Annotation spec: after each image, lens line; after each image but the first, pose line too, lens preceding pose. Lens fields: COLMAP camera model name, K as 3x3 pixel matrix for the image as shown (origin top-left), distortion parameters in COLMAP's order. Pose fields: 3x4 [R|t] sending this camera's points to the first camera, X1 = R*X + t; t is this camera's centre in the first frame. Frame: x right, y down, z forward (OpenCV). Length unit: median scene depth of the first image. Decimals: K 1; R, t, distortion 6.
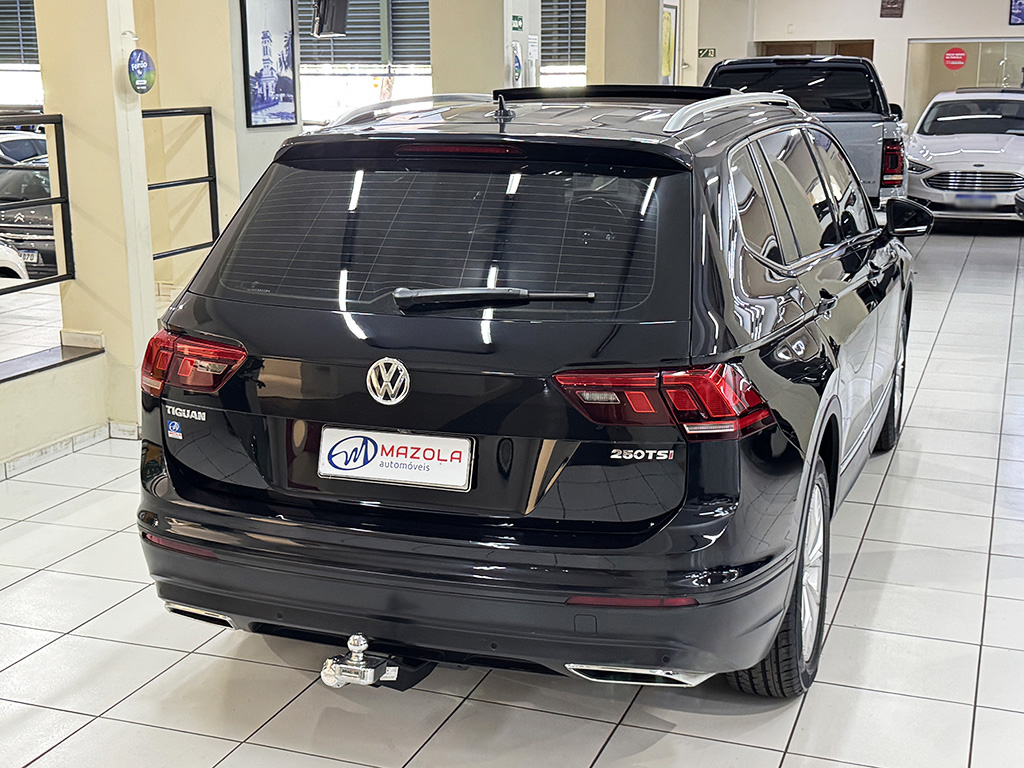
lens RADIAL K [[1364.4, 0, 512.0], [0, 1364.4, 384.0], [0, 0, 1]] dist [0.205670, -0.490745]
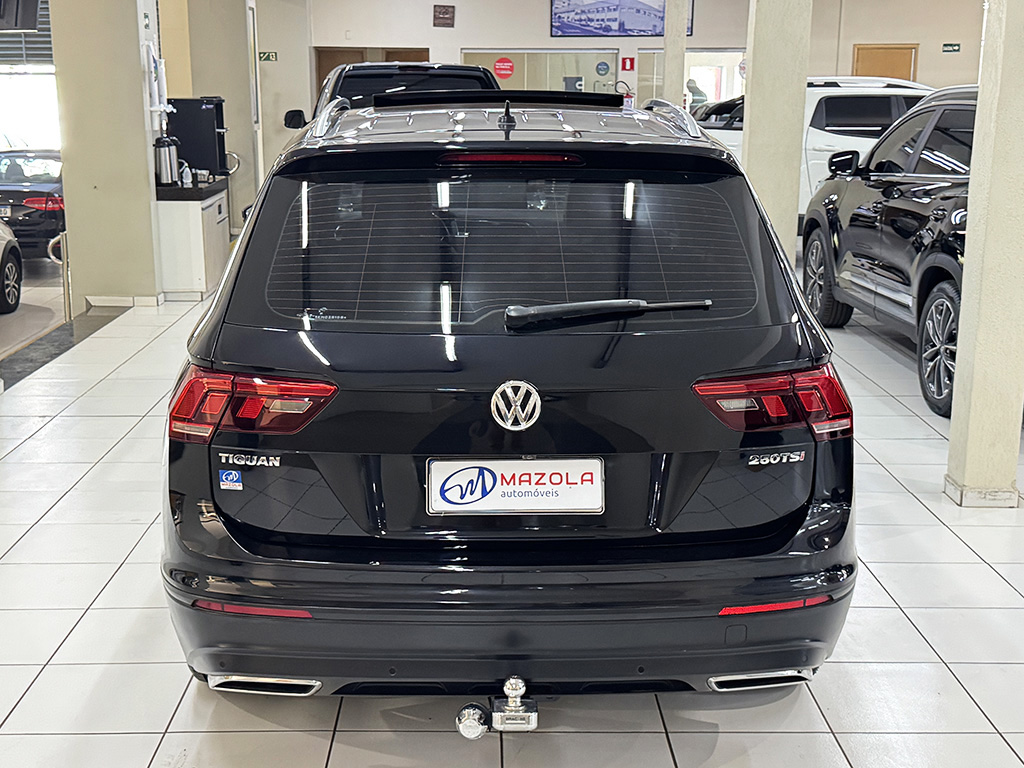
lens RADIAL K [[1364.4, 0, 512.0], [0, 1364.4, 384.0], [0, 0, 1]] dist [0.205670, -0.490745]
pose [[0.932364, -0.072503, 0.354176, -0.416610], [0.073481, 0.997239, 0.010705, -0.026461], [-0.353974, 0.016044, 0.935118, 0.119621]]
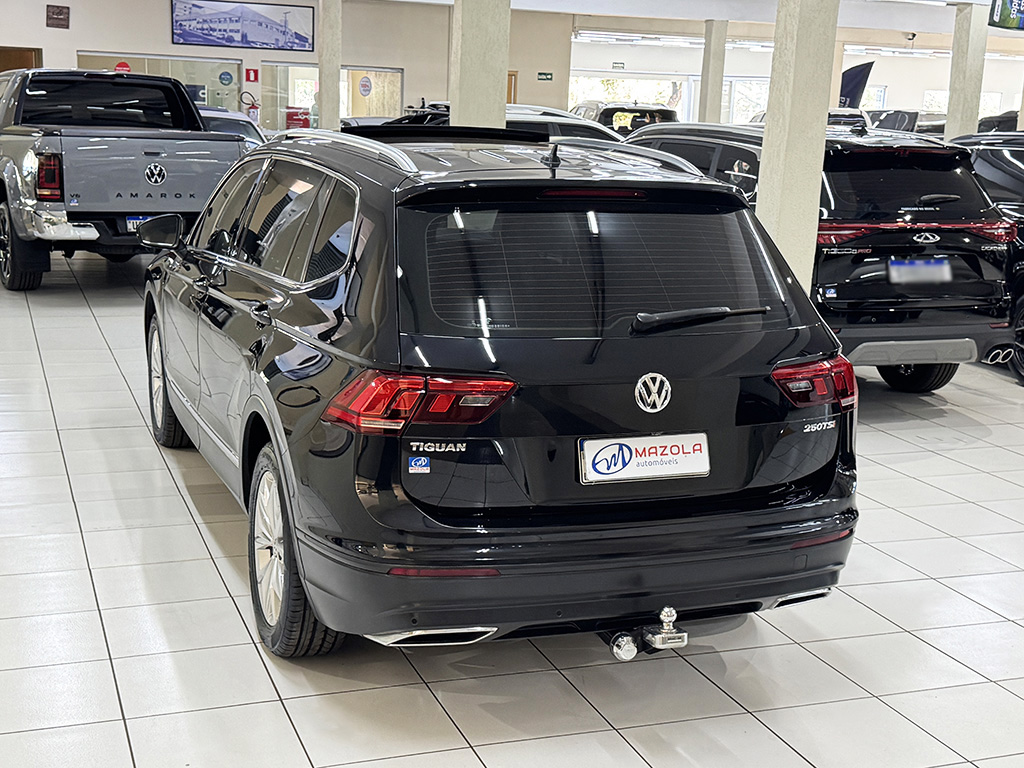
lens RADIAL K [[1364.4, 0, 512.0], [0, 1364.4, 384.0], [0, 0, 1]] dist [0.205670, -0.490745]
pose [[0.757065, -0.101564, 0.645397, -0.927024], [0.101994, 0.994104, 0.036799, -0.064078], [-0.645329, 0.037967, 0.762960, 0.172835]]
